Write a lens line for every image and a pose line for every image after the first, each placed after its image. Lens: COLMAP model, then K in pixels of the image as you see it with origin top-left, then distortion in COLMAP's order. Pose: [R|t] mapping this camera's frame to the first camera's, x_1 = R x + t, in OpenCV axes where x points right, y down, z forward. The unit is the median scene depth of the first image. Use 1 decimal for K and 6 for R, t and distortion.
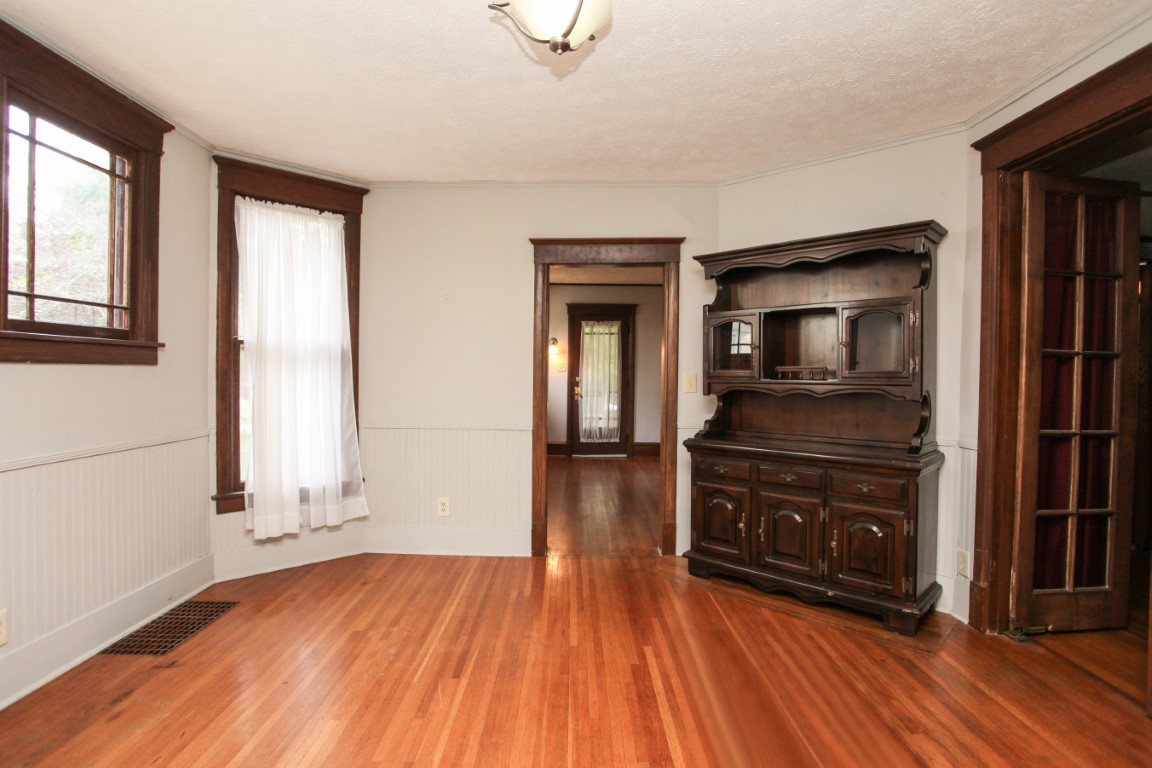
lens RADIAL K [[599.3, 0, 576.0], [0, 599.3, 384.0], [0, 0, 1]] dist [-0.075970, 0.033533]
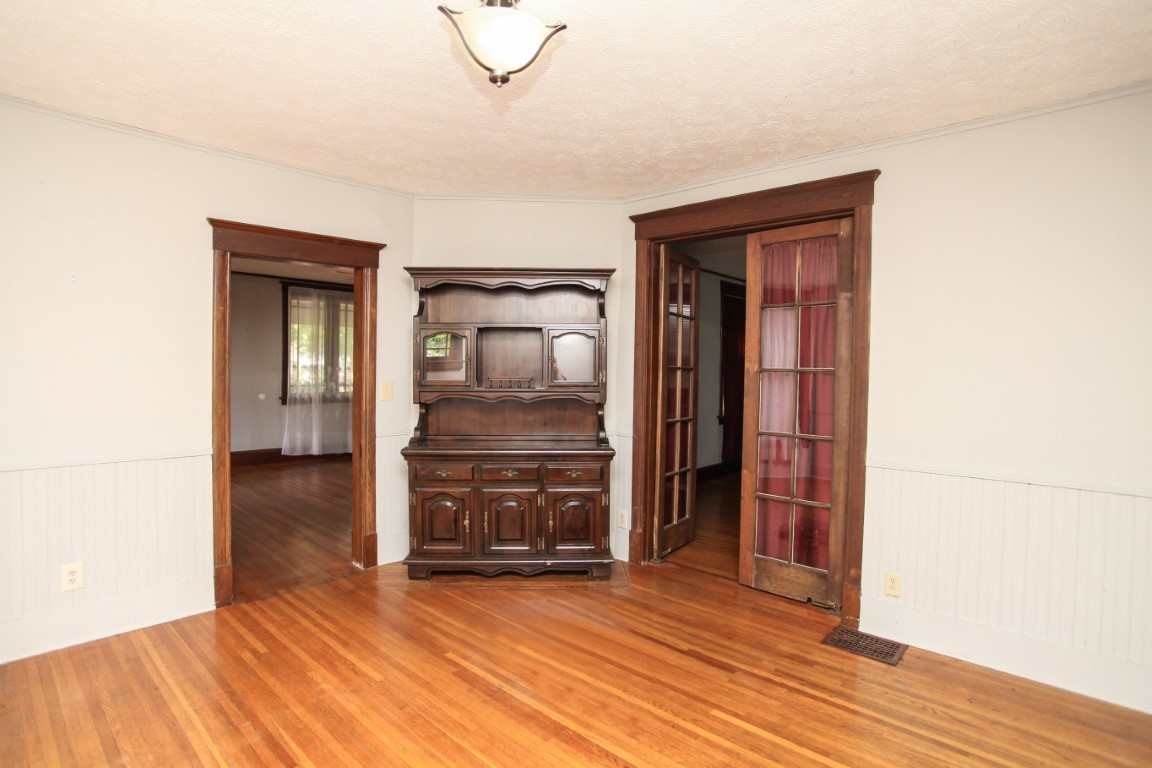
lens RADIAL K [[599.3, 0, 576.0], [0, 599.3, 384.0], [0, 0, 1]] dist [-0.075970, 0.033533]
pose [[0.662116, -0.023455, 0.749034, -0.444862], [0.006490, 0.999652, 0.025566, -0.047706], [-0.749373, -0.012066, 0.662038, 0.138724]]
